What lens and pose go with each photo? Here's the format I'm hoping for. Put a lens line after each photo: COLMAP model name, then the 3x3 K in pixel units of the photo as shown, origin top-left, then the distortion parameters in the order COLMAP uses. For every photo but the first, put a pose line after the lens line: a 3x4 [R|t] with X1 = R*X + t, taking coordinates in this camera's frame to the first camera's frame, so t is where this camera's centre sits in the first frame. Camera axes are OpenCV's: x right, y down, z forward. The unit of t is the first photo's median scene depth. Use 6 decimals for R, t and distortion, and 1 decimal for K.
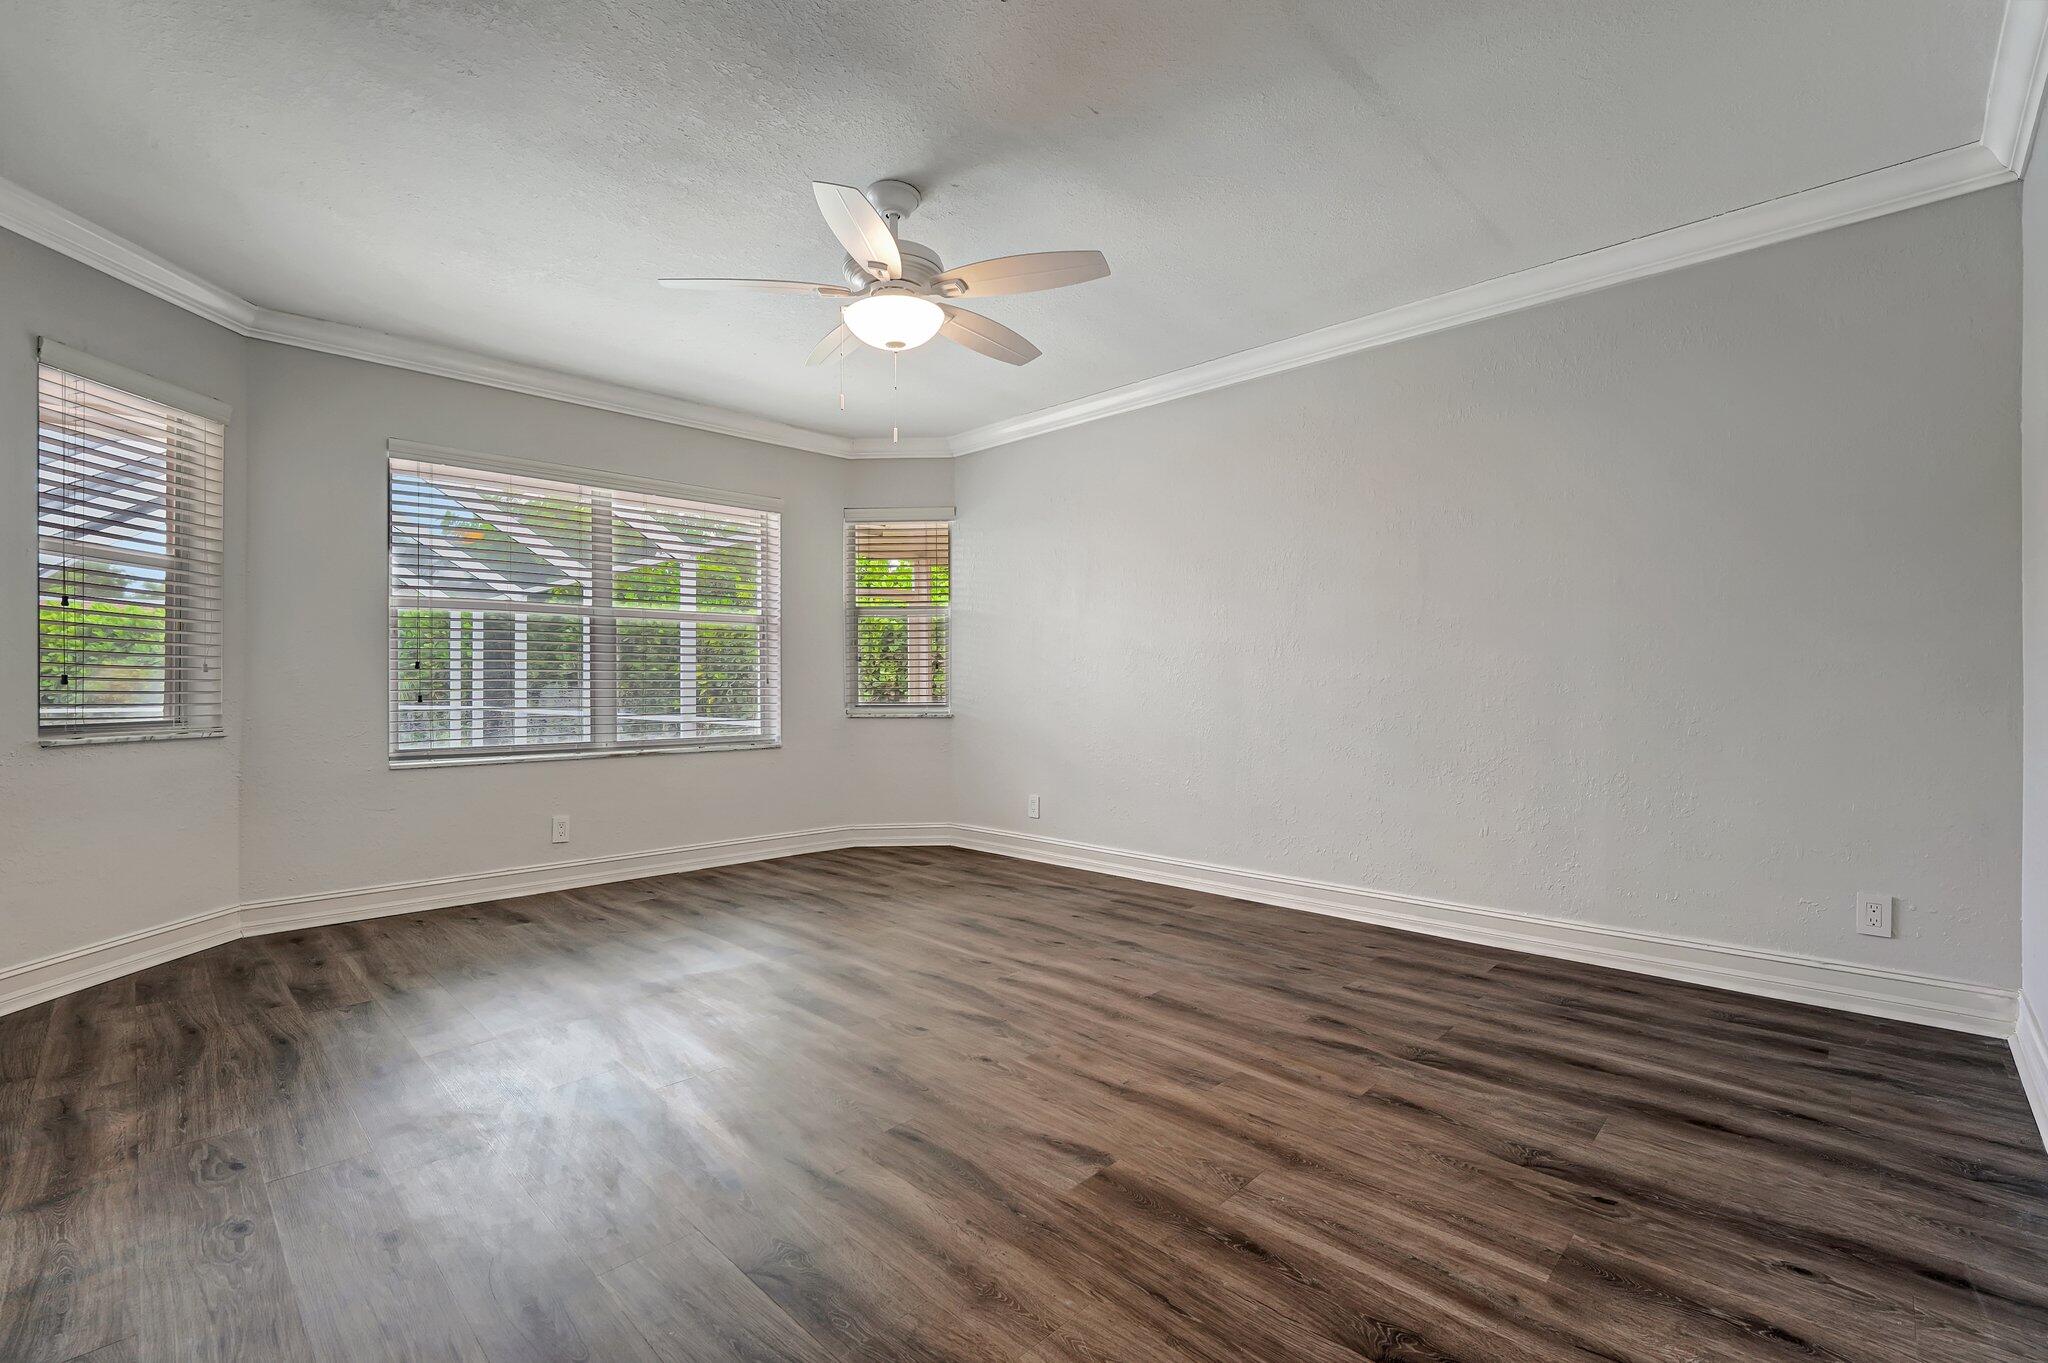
lens RADIAL K [[890.6, 0, 1018.4], [0, 890.6, 684.4], [0, 0, 1]] dist [-0.009745, 0.000734]
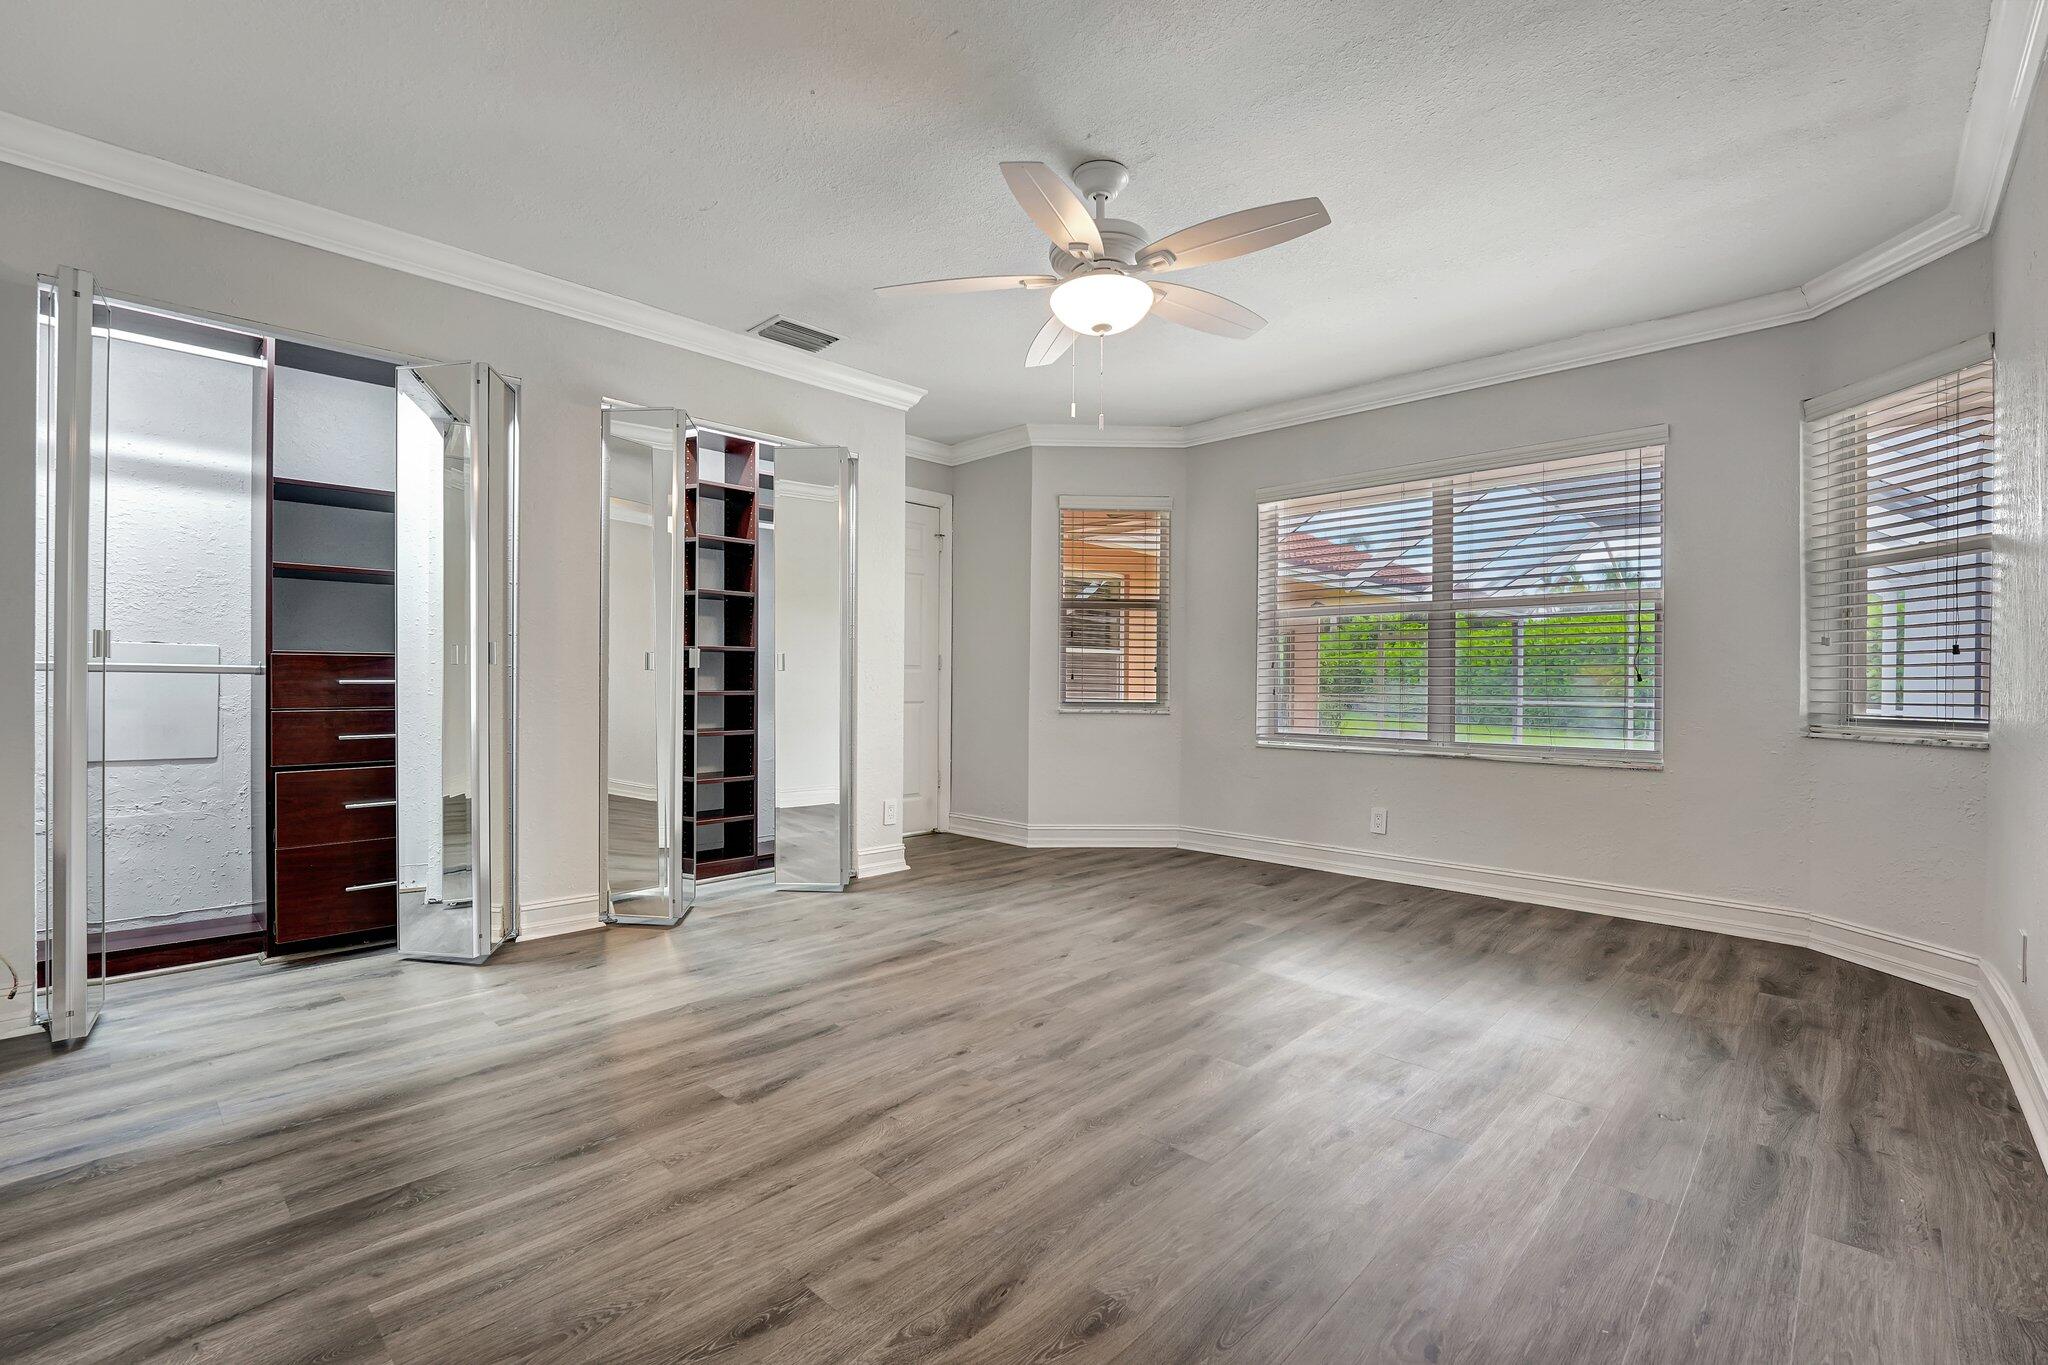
lens RADIAL K [[890.6, 0, 1018.6], [0, 890.6, 681.7], [0, 0, 1]] dist [-0.009745, 0.000734]
pose [[0.018135, 0.002554, -0.999832, 0.974169], [-0.003285, 0.999991, 0.002494, -0.000132], [0.999830, 0.003239, 0.018144, 1.051002]]
